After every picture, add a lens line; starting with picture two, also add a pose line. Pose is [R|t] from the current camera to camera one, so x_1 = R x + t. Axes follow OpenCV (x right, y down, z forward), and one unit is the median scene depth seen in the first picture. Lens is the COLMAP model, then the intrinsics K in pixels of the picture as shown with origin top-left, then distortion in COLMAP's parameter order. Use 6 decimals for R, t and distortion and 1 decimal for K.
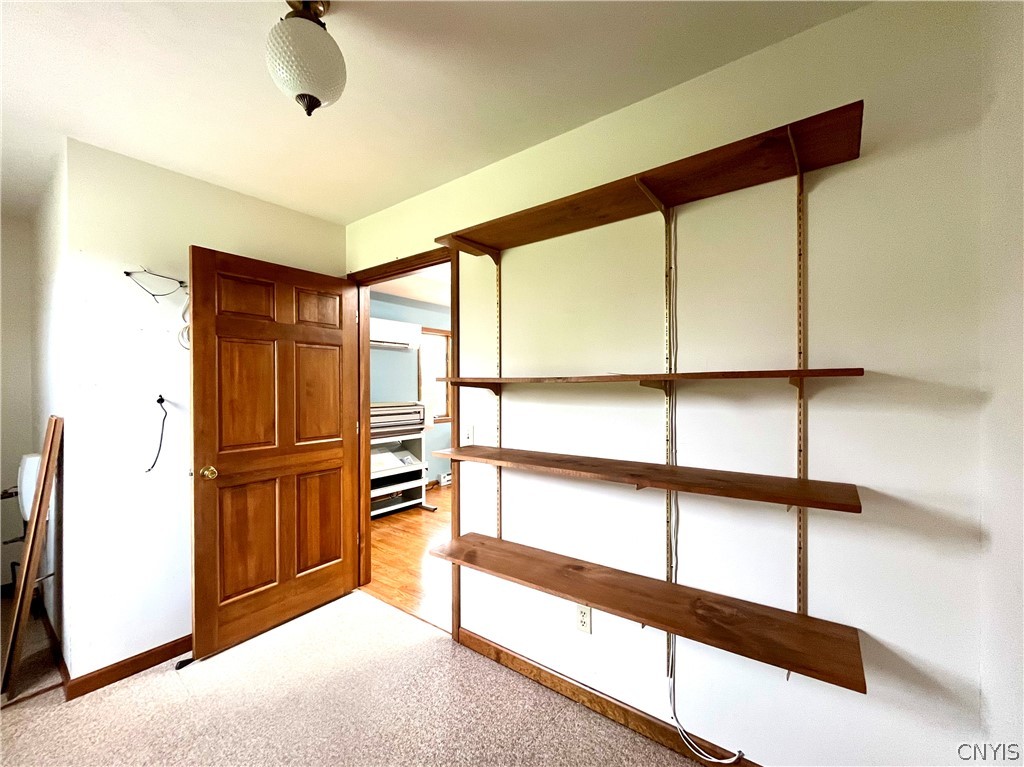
lens RADIAL K [[411.1, 0, 511.4], [0, 411.1, 388.2], [0, 0, 1]] dist [0.001470, -0.002554]
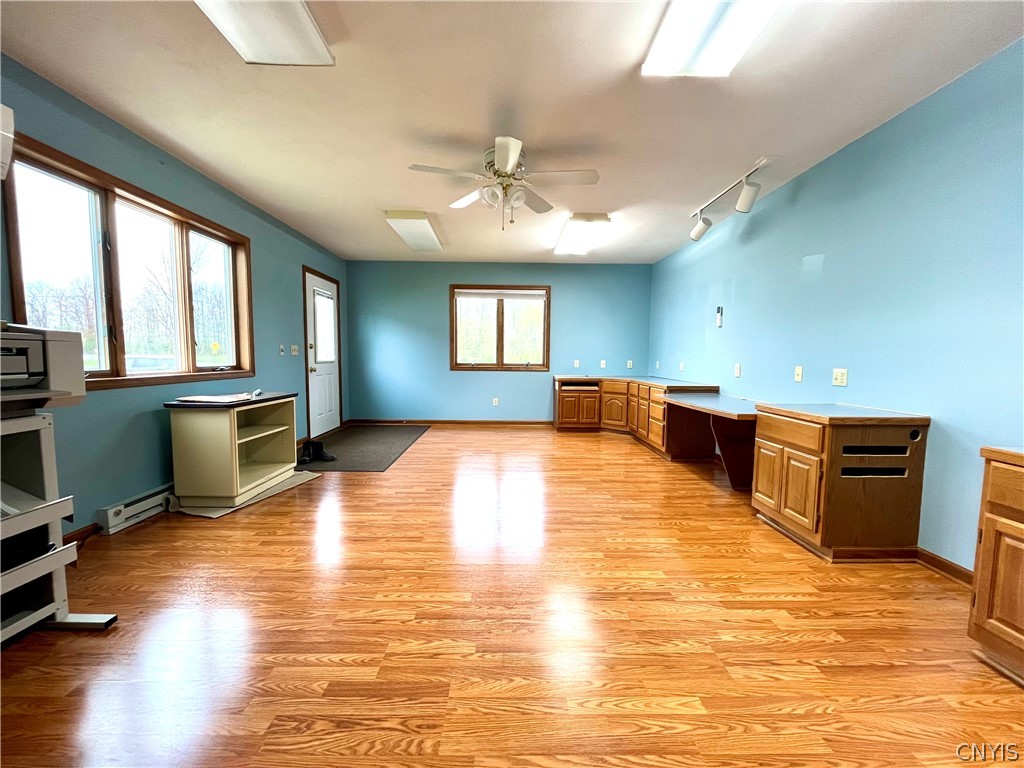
lens RADIAL K [[411.1, 0, 511.4], [0, 411.1, 388.7], [0, 0, 1]] dist [0.001470, -0.002554]
pose [[0.784051, -0.035482, 0.619681, -0.317173], [-0.013109, 0.997196, 0.073684, 0.151713], [-0.620557, -0.065895, 0.781387, 1.293527]]
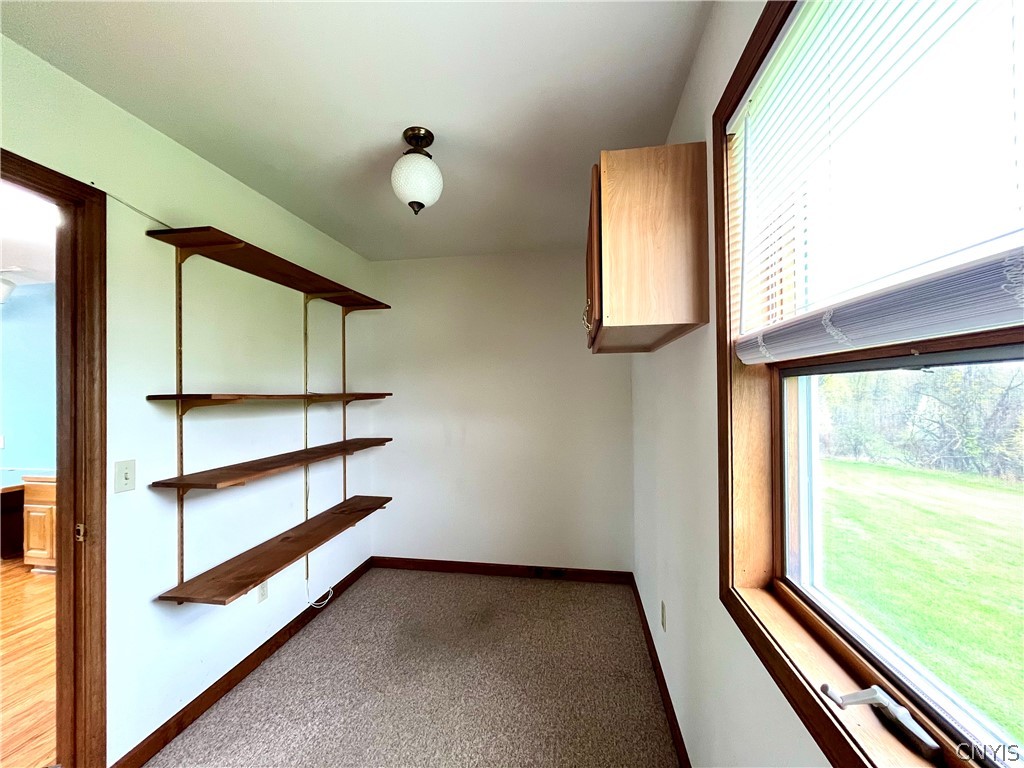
lens RADIAL K [[411.1, 0, 511.4], [0, 411.1, 388.7], [0, 0, 1]] dist [0.001470, -0.002554]
pose [[-0.469908, 0.018158, 0.882528, -1.228925], [0.011780, 0.999828, -0.014299, -0.017480], [-0.882637, 0.003677, -0.470041, 0.885355]]
